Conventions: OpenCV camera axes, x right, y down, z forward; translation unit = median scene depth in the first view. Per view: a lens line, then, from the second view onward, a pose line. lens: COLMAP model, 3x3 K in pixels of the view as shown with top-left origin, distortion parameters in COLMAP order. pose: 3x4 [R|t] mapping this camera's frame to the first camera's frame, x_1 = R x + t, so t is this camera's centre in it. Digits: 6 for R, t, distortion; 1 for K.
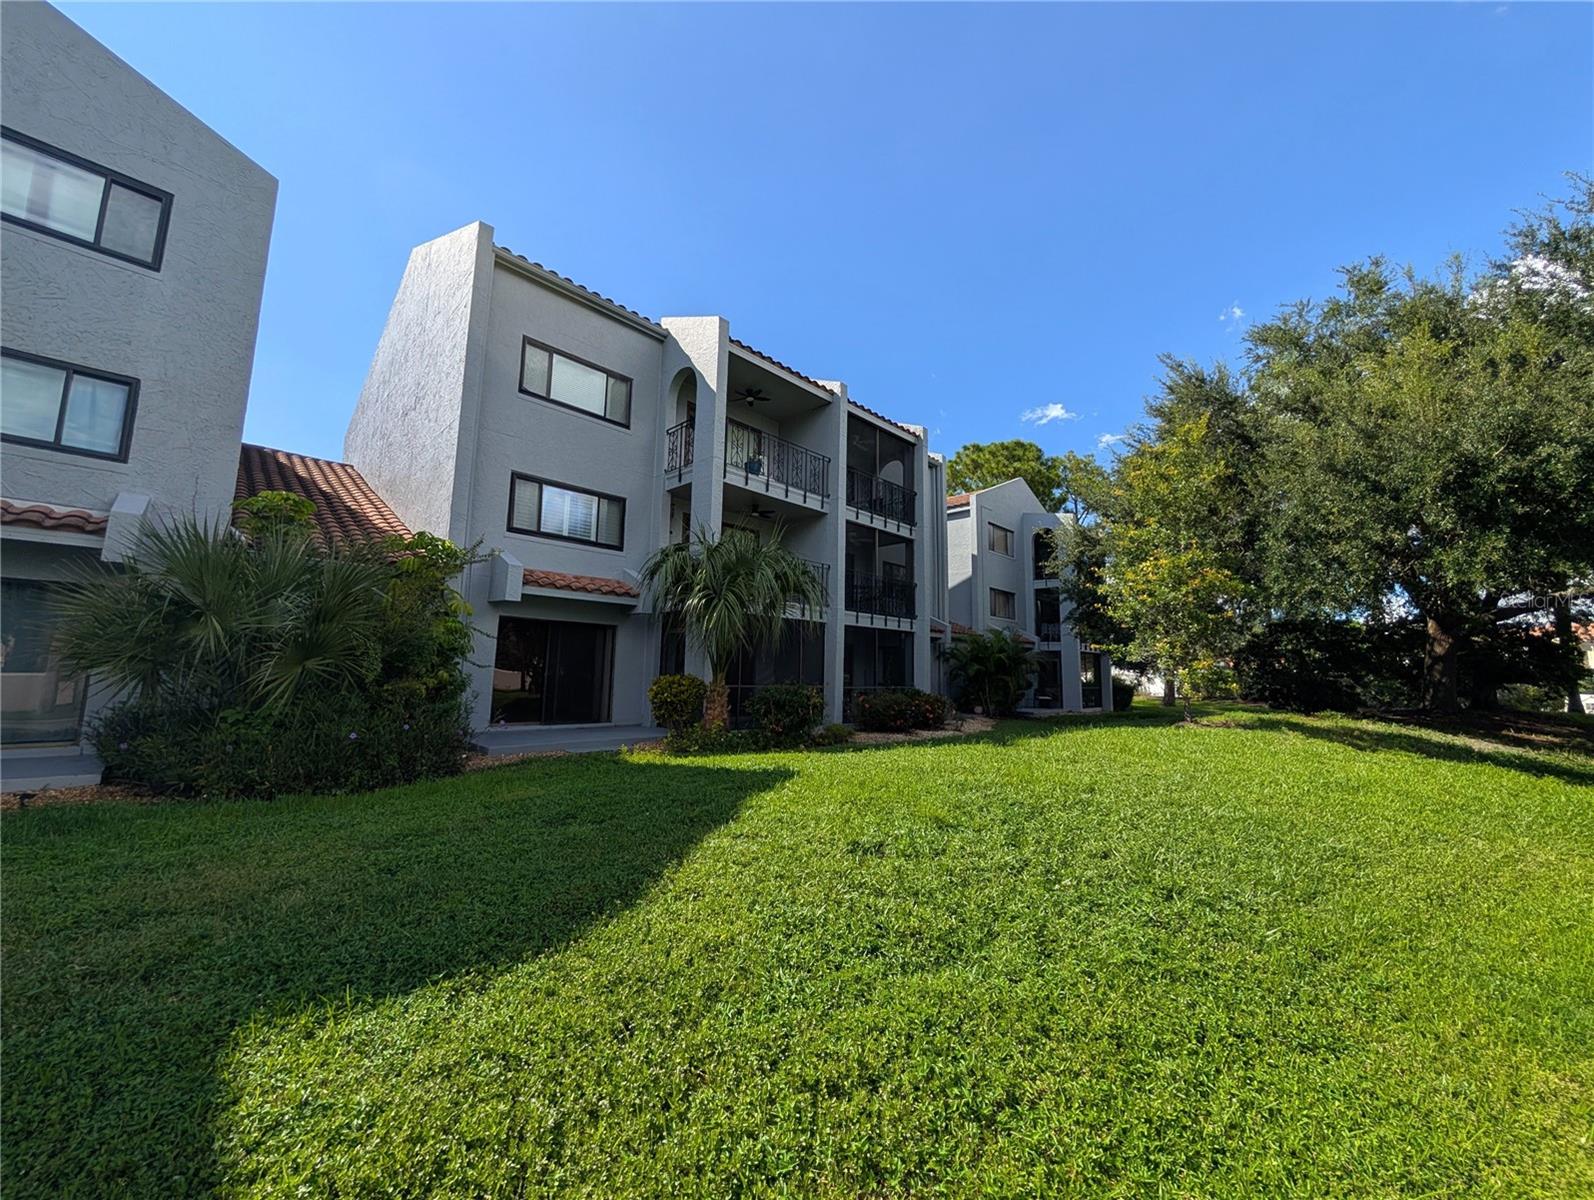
lens RADIAL K [[611.2, 0, 794.1], [0, 611.2, 595.5], [0, 0, 1]] dist [-0.000818, 0.000299]
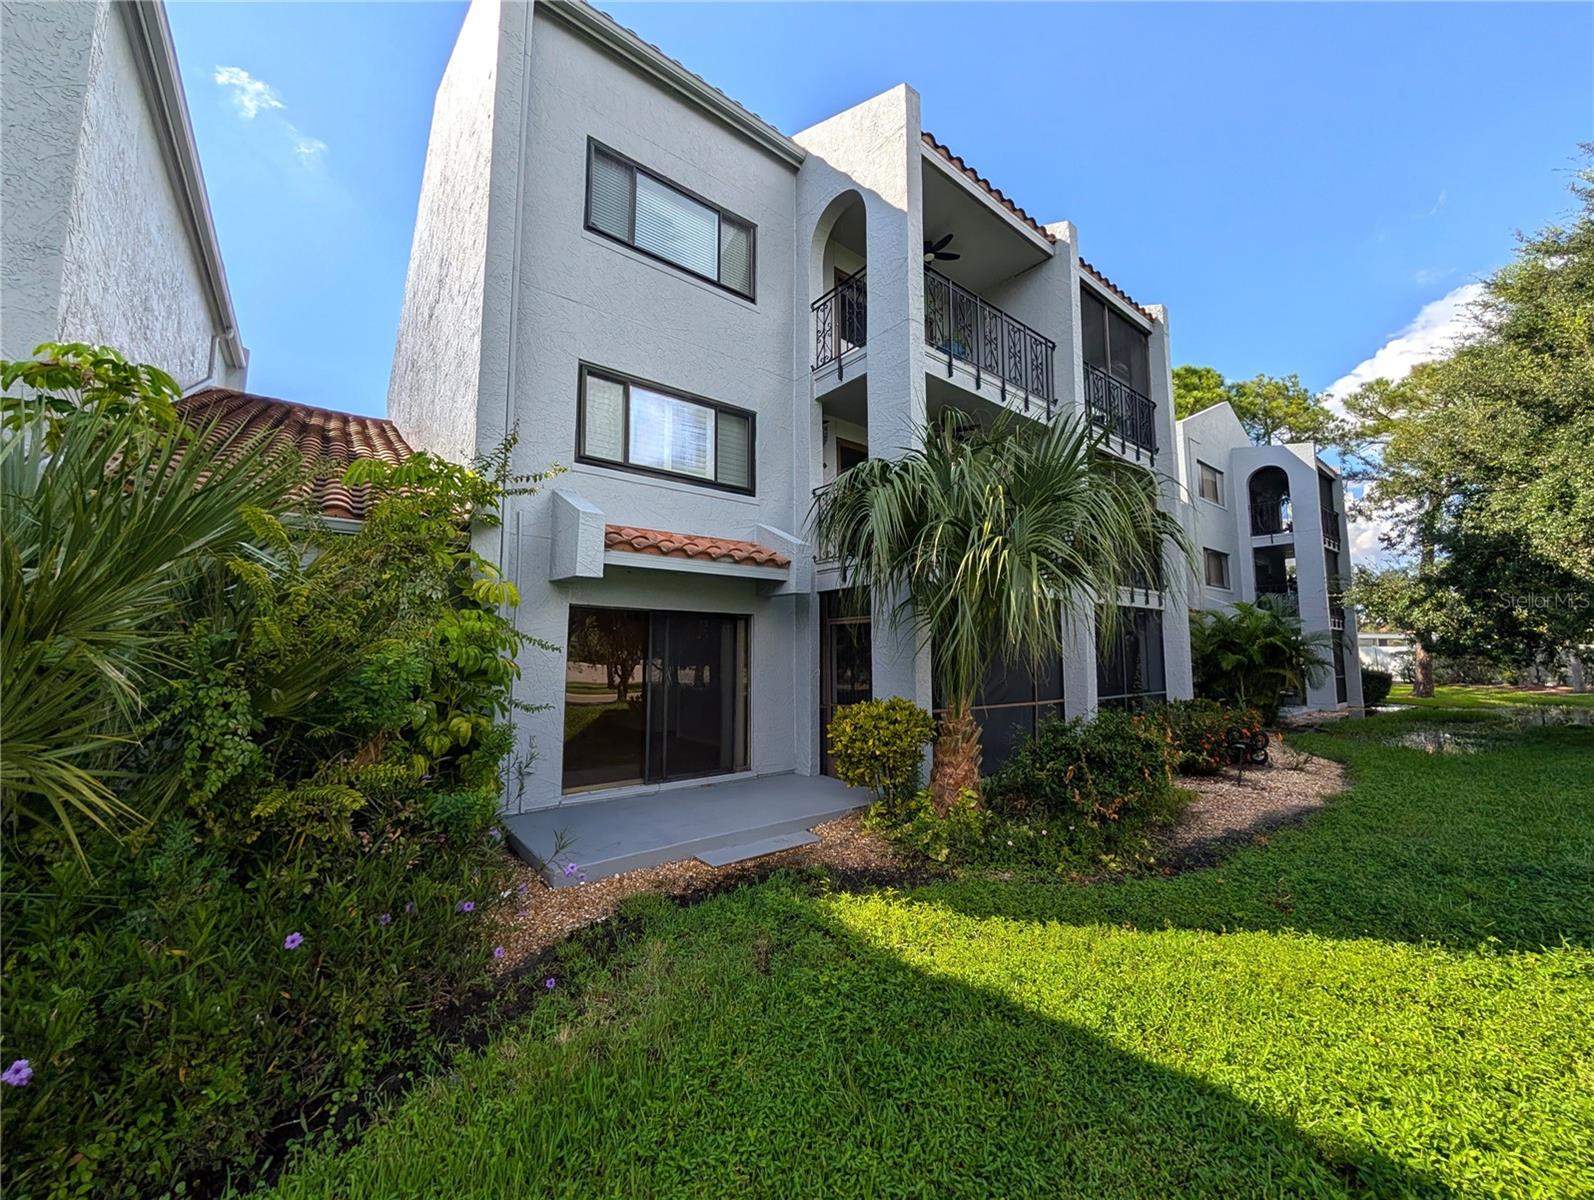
lens RADIAL K [[611.2, 0, 794.1], [0, 611.2, 595.5], [0, 0, 1]] dist [-0.000818, 0.000299]
pose [[0.992597, -0.035665, -0.116096, -0.176017], [0.038787, 0.998941, 0.024741, 0.015811], [0.115091, -0.029061, 0.992930, 0.389283]]
